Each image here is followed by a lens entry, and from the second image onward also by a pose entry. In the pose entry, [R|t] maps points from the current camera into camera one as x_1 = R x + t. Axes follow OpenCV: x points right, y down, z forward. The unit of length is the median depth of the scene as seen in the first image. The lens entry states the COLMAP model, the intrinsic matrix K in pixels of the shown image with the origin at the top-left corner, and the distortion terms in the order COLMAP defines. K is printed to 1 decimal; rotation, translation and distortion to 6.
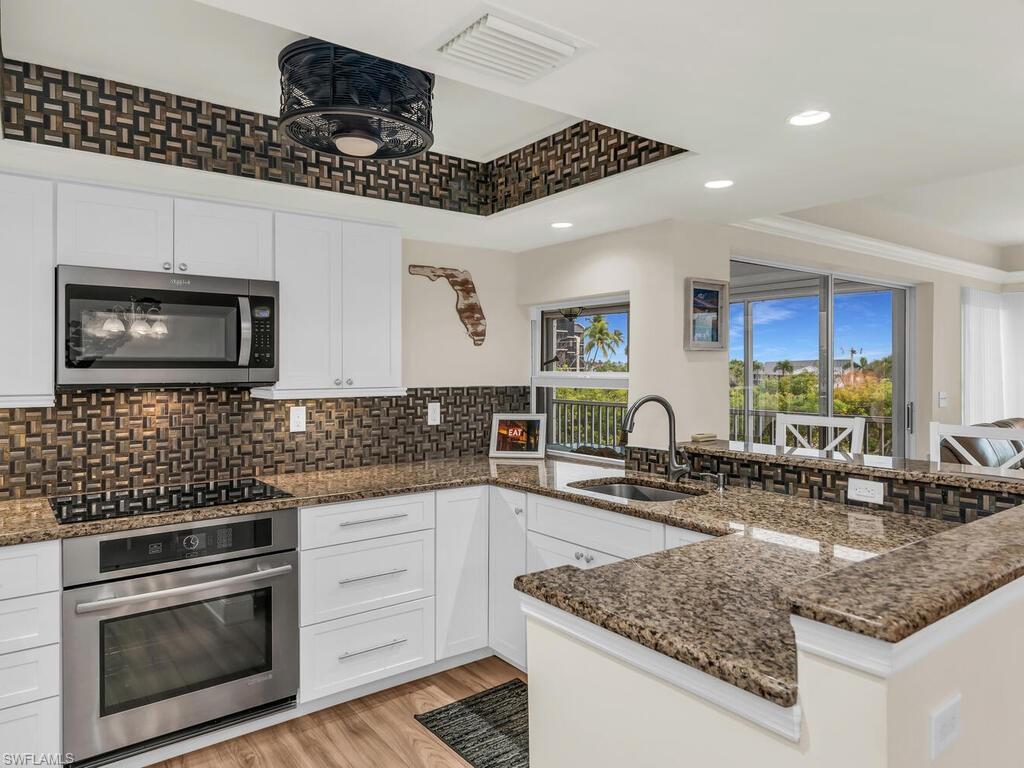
lens RADIAL K [[672.1, 0, 508.3], [0, 672.1, 369.1], [0, 0, 1]] dist [0.000943, 0.001758]
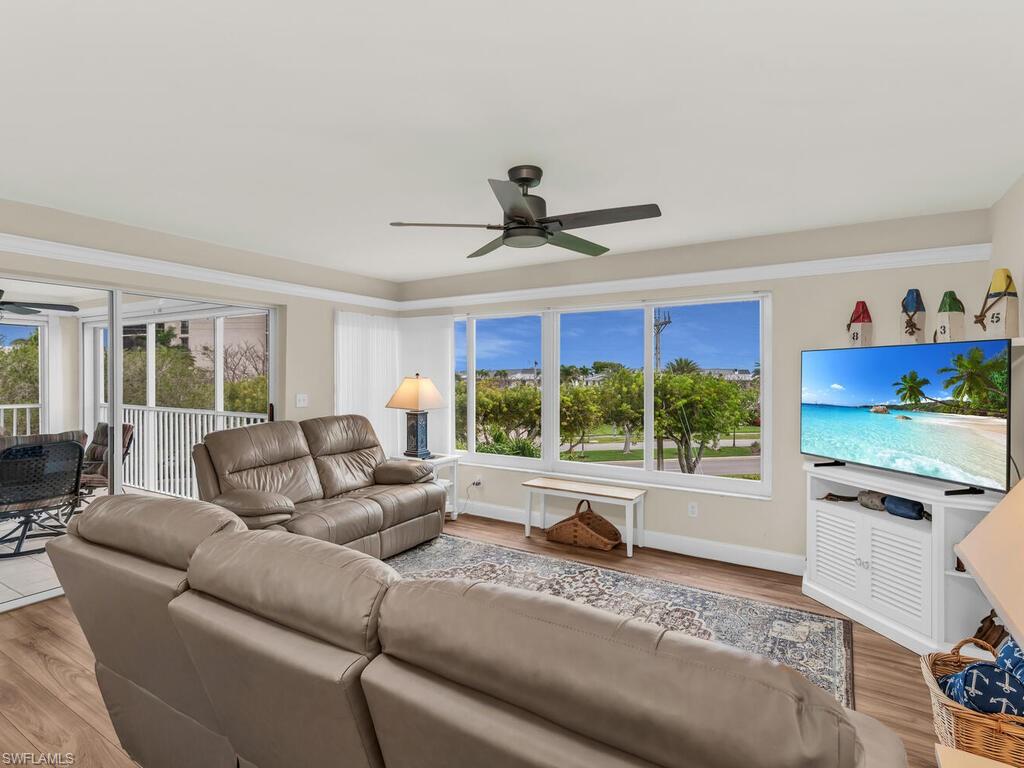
lens RADIAL K [[523.3, 0, 507.2], [0, 523.3, 380.9], [0, 0, 1]] dist [0.018497, 0.000138]
pose [[0.933738, -0.003065, 0.357945, 1.077627], [-0.000849, 0.999942, 0.010779, -0.004282], [-0.357957, -0.010369, 0.933681, -0.051316]]
